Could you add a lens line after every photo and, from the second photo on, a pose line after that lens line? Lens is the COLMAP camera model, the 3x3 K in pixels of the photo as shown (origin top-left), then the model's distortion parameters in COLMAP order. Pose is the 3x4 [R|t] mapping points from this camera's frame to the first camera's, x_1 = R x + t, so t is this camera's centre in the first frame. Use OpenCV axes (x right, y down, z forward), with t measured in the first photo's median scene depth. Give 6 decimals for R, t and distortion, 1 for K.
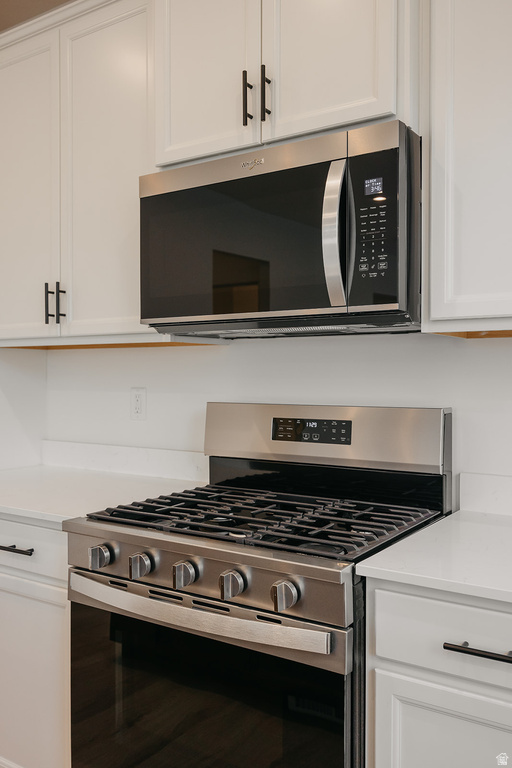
lens RADIAL K [[689.6, 0, 255.5], [0, 689.6, 382.4], [0, 0, 1]] dist [-0.016639, -0.004896]
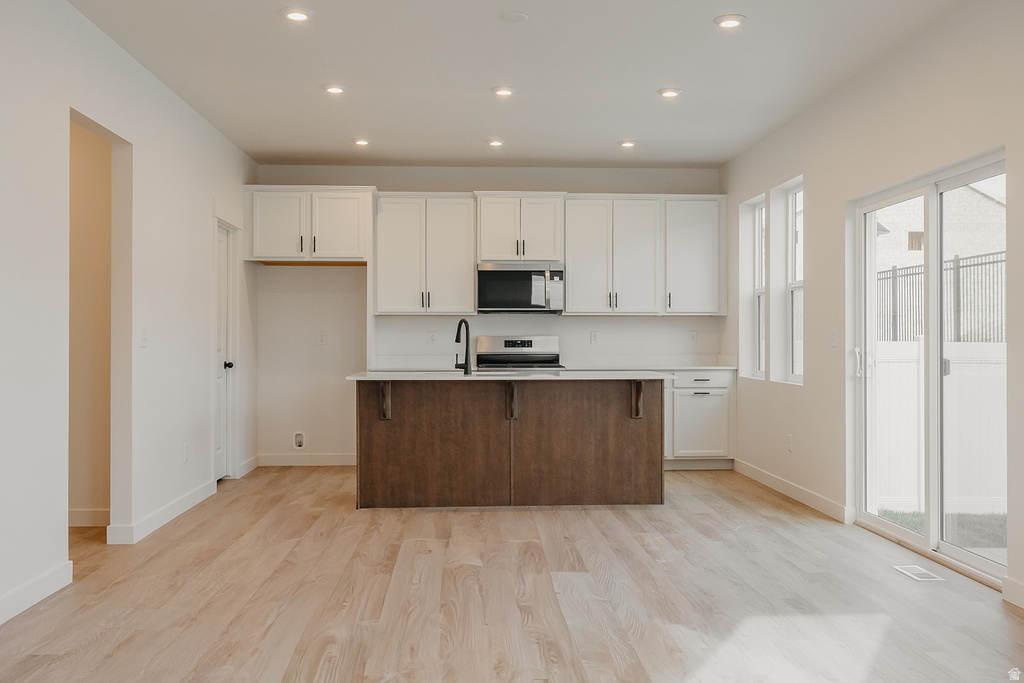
lens RADIAL K [[1000.2, 0, 510.5], [0, 1000.2, 337.3], [0, 0, 1]] dist [0.007944, 0.000000]
pose [[0.808223, 0.001111, 0.588876, -2.776981], [0.006369, 0.999923, -0.010628, 0.091572], [-0.588842, 0.012340, 0.808154, -2.826737]]
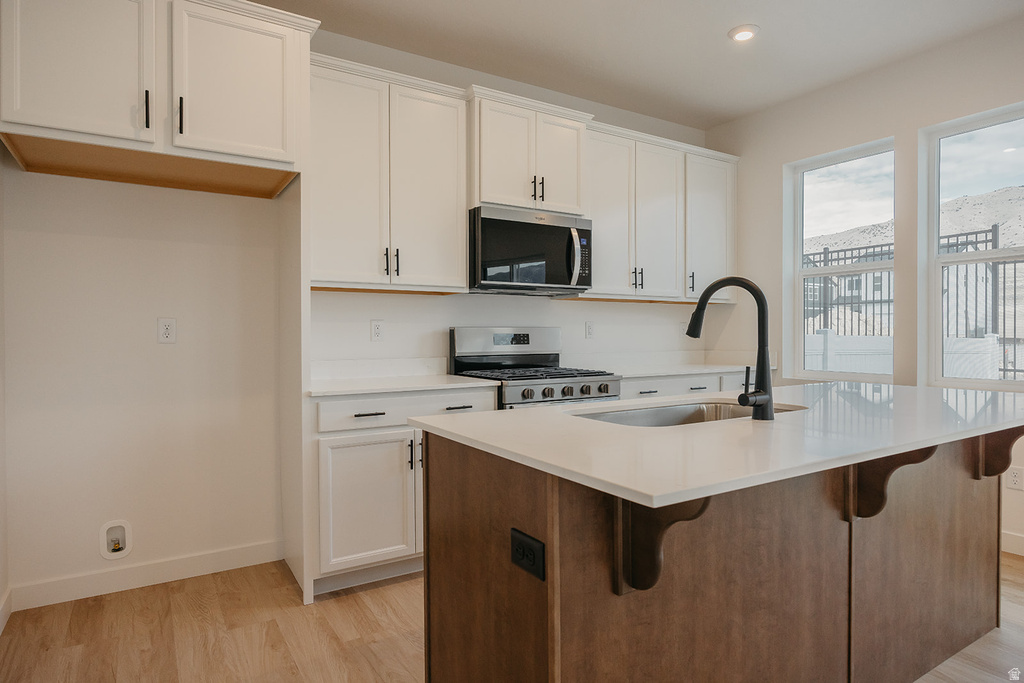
lens RADIAL K [[599.2, 0, 519.0], [0, 599.2, 341.2], [0, 0, 1]] dist [0.005148, 0.001234]
pose [[0.411969, -0.010997, 0.911131, -1.655496], [0.012513, 0.999901, 0.006410, 0.067249], [-0.911112, 0.008760, 0.412066, 0.222768]]
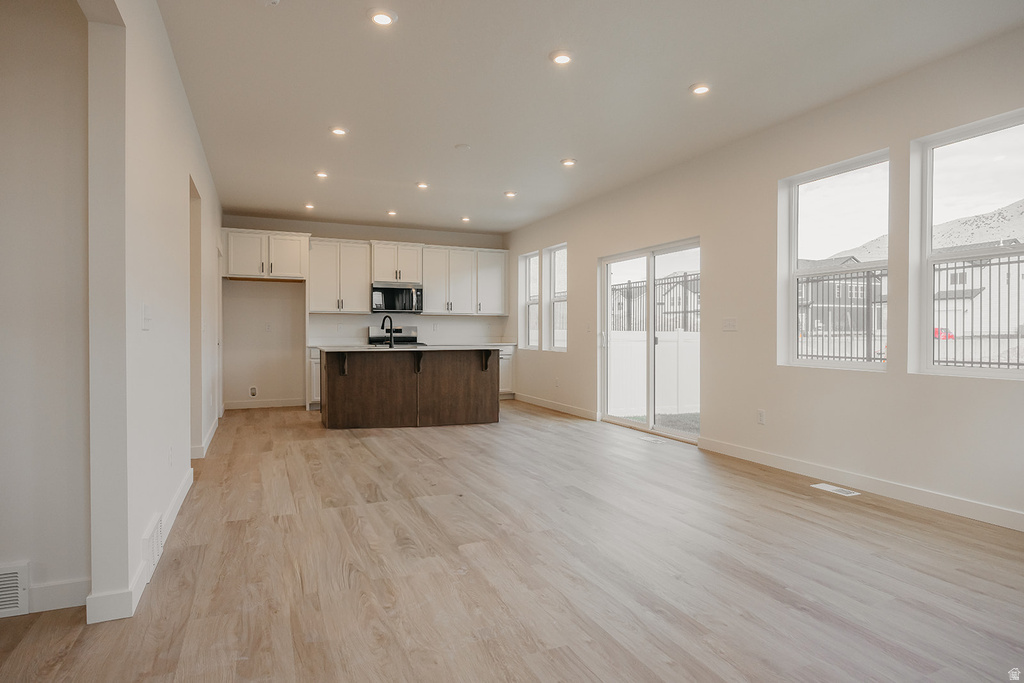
lens RADIAL K [[597.1, 0, 506.9], [0, 597.1, 343.6], [0, 0, 1]] dist [0.049484, 0.002019]
pose [[0.551038, -0.016374, 0.834319, -3.512901], [0.007867, 0.999865, 0.014427, 0.111383], [-0.834443, -0.001387, 0.551093, -2.455717]]
